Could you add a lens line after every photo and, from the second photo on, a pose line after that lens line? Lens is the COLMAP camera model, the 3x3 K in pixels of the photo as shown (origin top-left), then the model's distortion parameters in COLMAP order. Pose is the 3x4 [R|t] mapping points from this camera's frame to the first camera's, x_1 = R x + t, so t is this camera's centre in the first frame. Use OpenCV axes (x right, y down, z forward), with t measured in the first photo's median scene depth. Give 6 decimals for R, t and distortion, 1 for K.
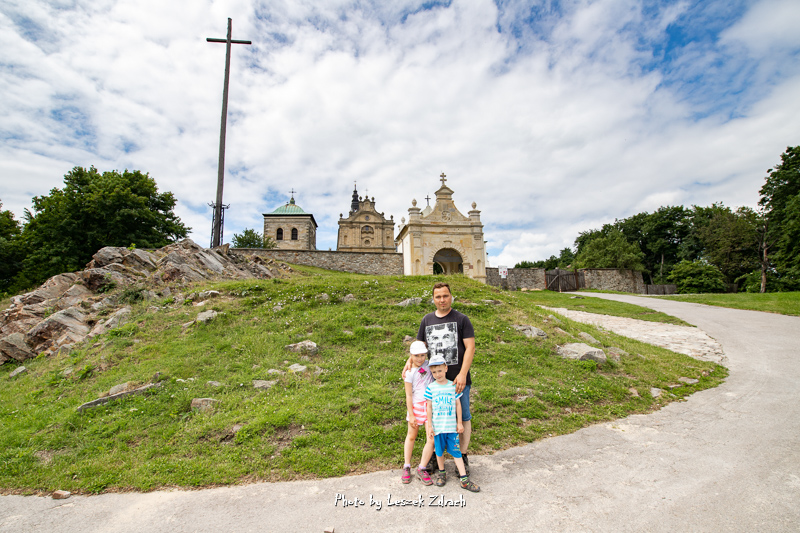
lens RADIAL K [[345.8, 0, 400.0], [0, 345.8, 266.5], [0, 0, 1]] dist [-0.000702, -0.009981]
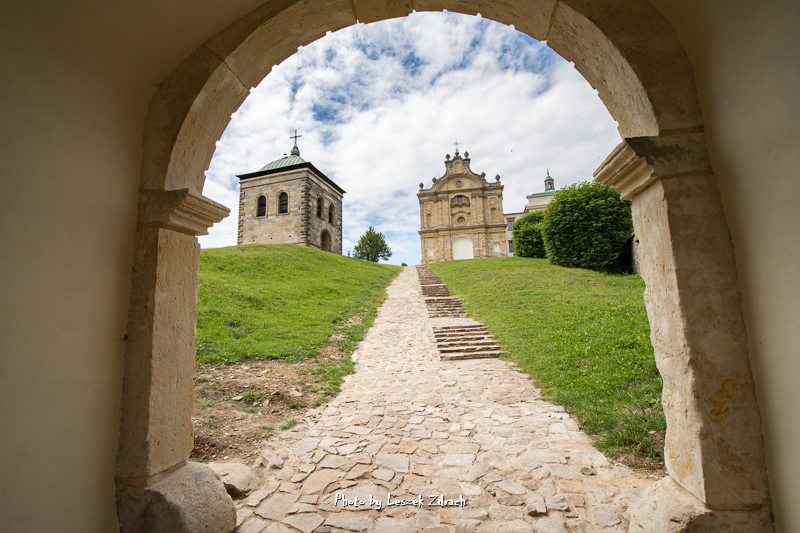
lens RADIAL K [[345.3, 0, 396.0], [0, 345.3, 266.7], [0, 0, 1]] dist [-0.000387, -0.000026]
pose [[0.922203, -0.059041, -0.382173, 0.124338], [0.064187, 0.997938, 0.000718, 0.035323], [0.381342, -0.025193, 0.924091, 1.078303]]
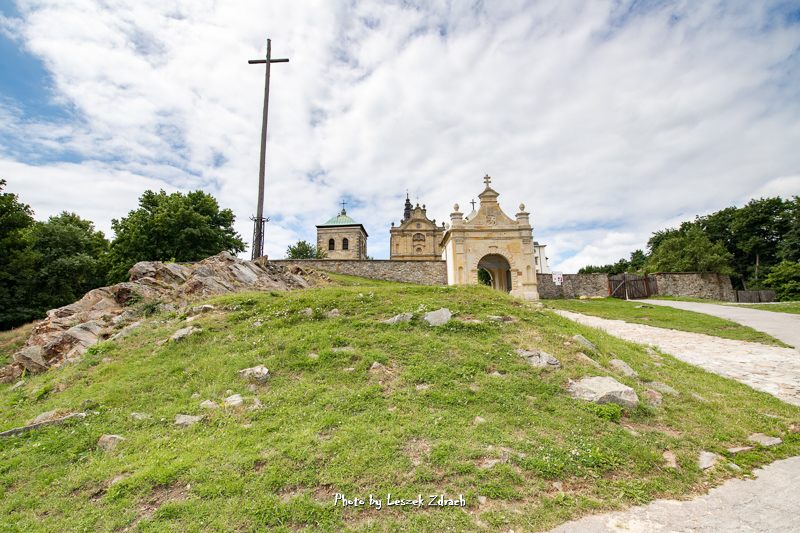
lens RADIAL K [[345.8, 0, 400.0], [0, 345.8, 266.5], [0, 0, 1]] dist [-0.000702, -0.009981]
pose [[0.986562, -0.020975, -0.162036, 0.037384], [0.017384, 0.999571, -0.023552, -0.001342], [0.162460, 0.020419, 0.986504, 0.032803]]
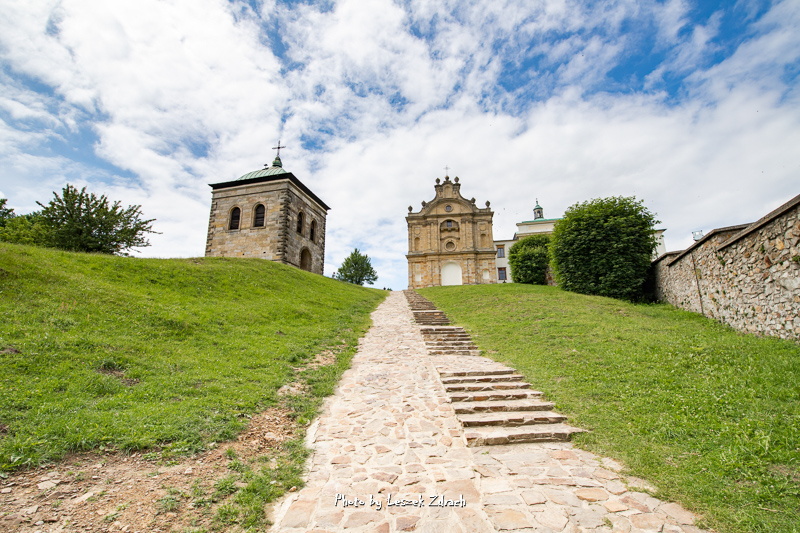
lens RADIAL K [[345.8, 0, 400.0], [0, 345.8, 266.5], [0, 0, 1]] dist [-0.000702, -0.009981]
pose [[0.943178, -0.057900, -0.327204, 0.083698], [0.036024, 0.996715, -0.072534, 0.042206], [0.330329, 0.056626, 0.942166, 1.165661]]
